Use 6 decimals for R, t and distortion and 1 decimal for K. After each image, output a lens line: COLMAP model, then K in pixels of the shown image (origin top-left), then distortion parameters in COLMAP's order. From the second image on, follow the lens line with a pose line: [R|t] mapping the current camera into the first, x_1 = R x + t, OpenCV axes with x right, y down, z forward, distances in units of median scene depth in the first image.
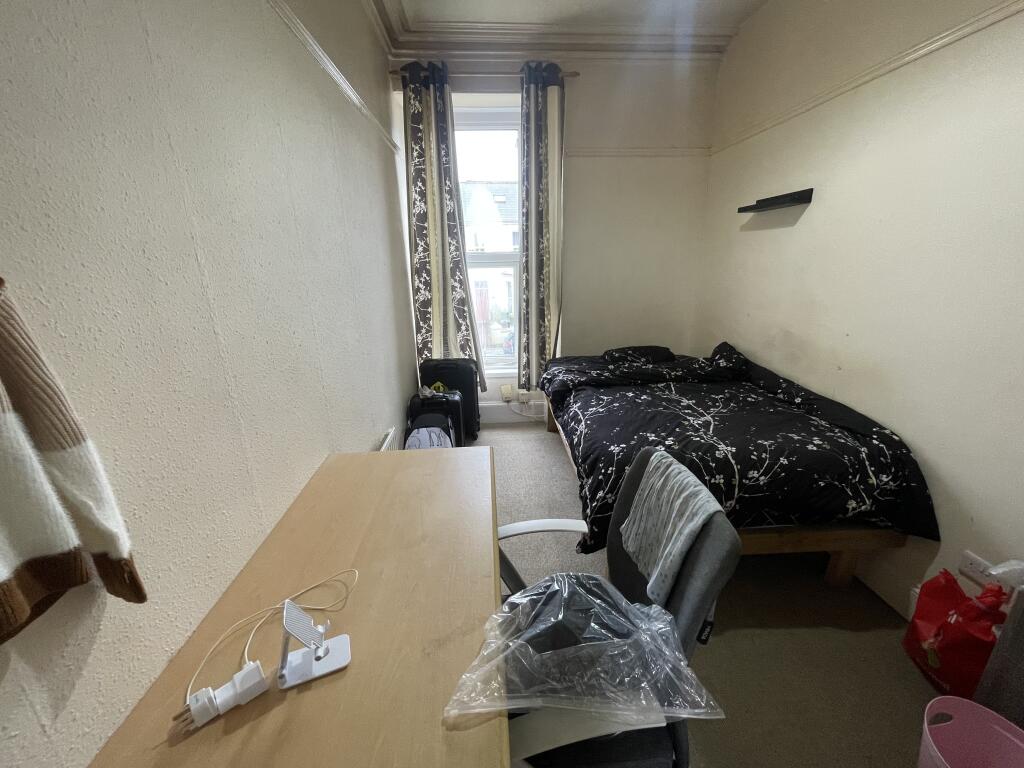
lens RADIAL K [[413.0, 0, 512.0], [0, 413.0, 384.0], [0, 0, 1]] dist [-0.003451, 0.000078]
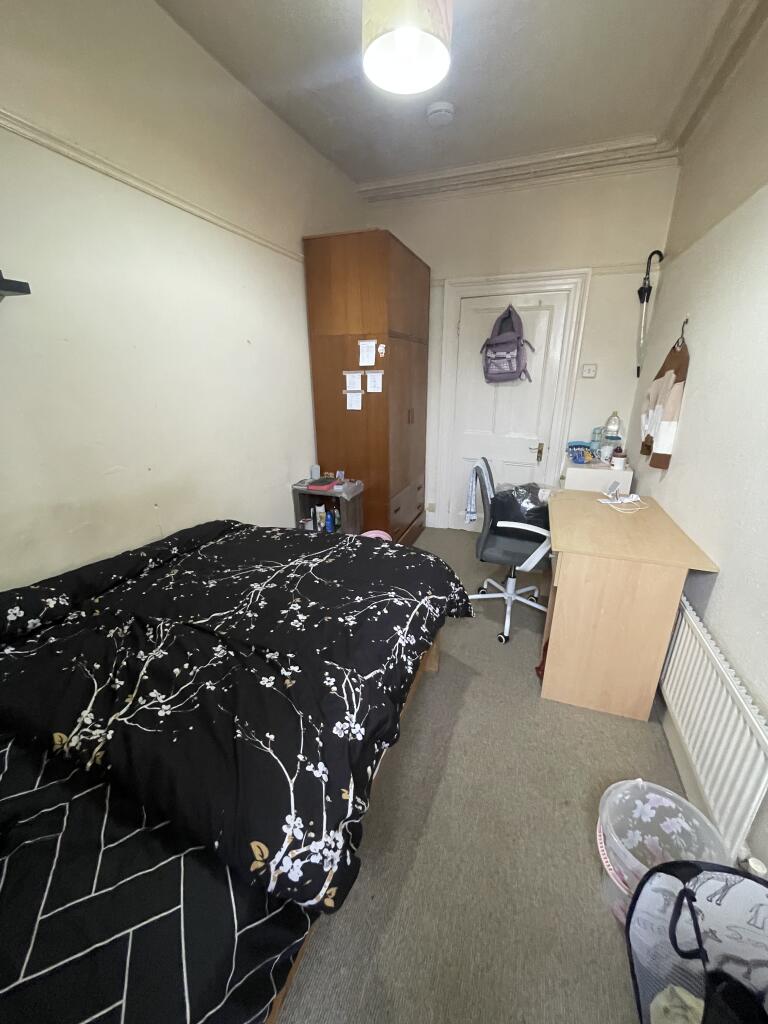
lens RADIAL K [[413.0, 0, 384.0], [0, 413.0, 512.0], [0, 0, 1]] dist [-0.003451, 0.000078]
pose [[-0.917182, -0.112421, 0.382281, -0.033906], [0.127584, 0.826015, 0.549019, -0.457858], [-0.377491, 0.552323, -0.743263, 1.464496]]
